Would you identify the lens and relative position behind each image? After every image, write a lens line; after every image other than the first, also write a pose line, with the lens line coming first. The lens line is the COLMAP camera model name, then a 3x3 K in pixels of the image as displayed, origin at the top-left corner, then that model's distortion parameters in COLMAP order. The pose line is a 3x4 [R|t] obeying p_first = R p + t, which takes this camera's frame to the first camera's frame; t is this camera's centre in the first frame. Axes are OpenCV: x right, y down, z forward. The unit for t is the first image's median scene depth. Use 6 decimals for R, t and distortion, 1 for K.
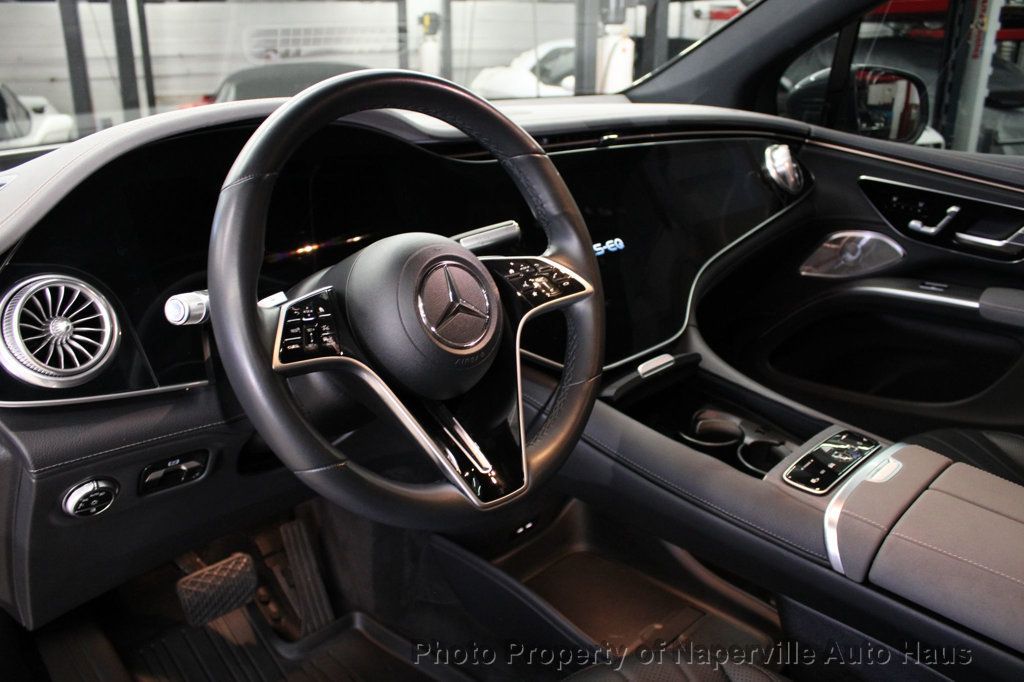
lens RADIAL K [[851.0, 0, 497.9], [0, 851.0, 341.1], [0, 0, 1]] dist [-0.162867, 0.146206]
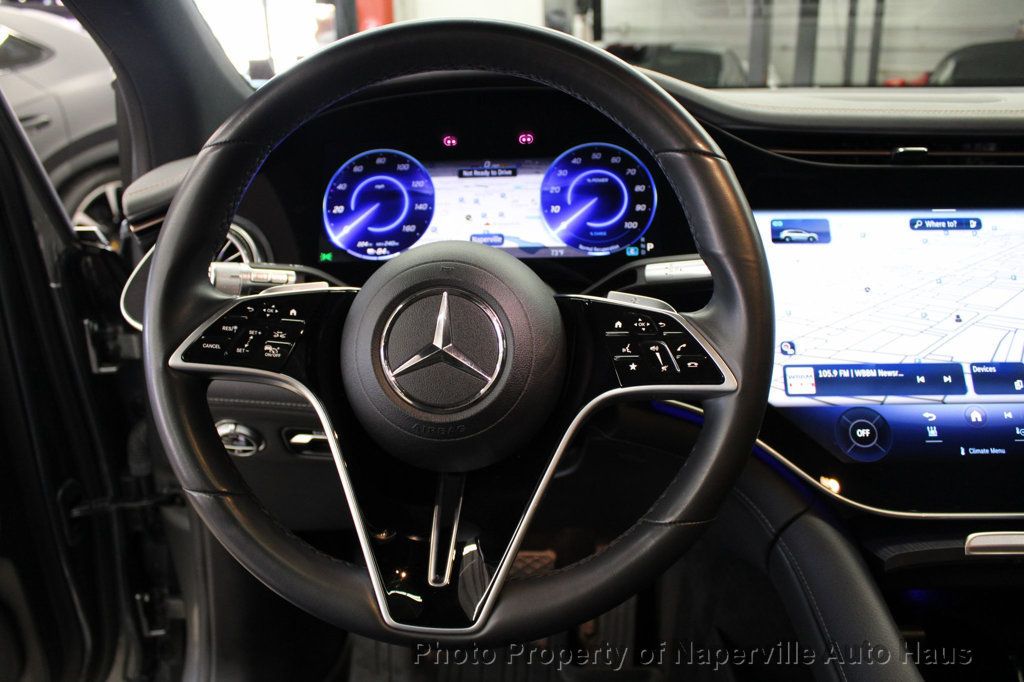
lens RADIAL K [[851.0, 0, 497.9], [0, 851.0, 341.1], [0, 0, 1]] dist [-0.162867, 0.146206]
pose [[0.666350, 0.248827, -0.702896, 0.236908], [-0.227704, 0.965551, 0.125943, -0.073766], [0.710020, 0.076130, 0.700054, 0.259430]]
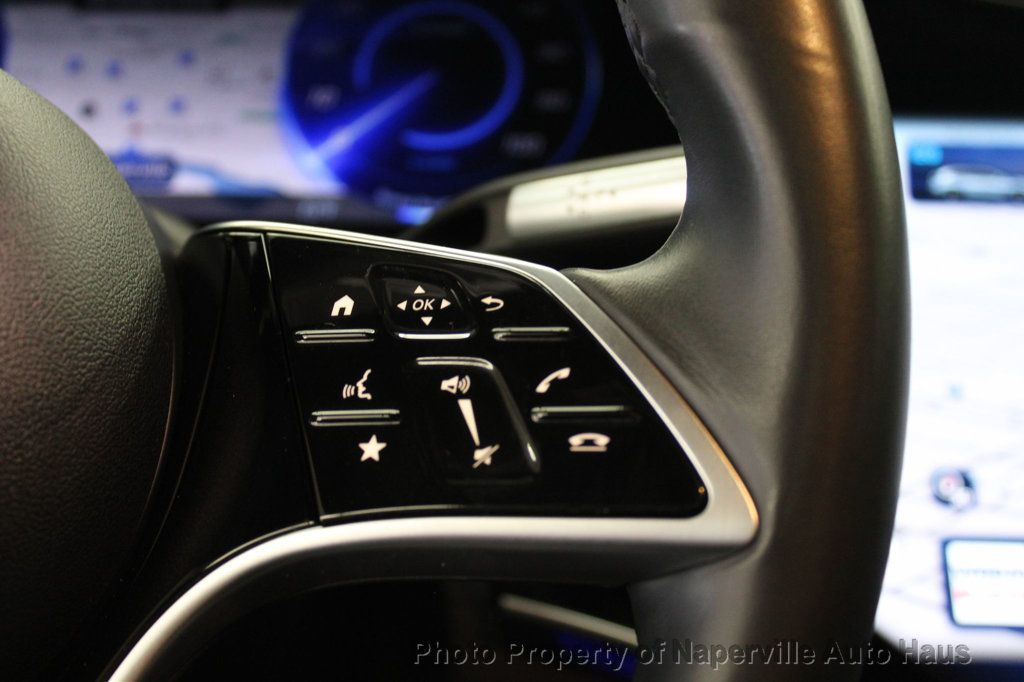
lens RADIAL K [[1605.7, 0, 512.0], [0, 1605.7, 341.0], [0, 0, 1]] dist [0.020267, 0.067222]
pose [[0.705331, 0.182630, -0.684949, 0.157488], [-0.272283, 0.961920, -0.023906, -0.042525], [0.654500, 0.203362, 0.728199, 0.429934]]
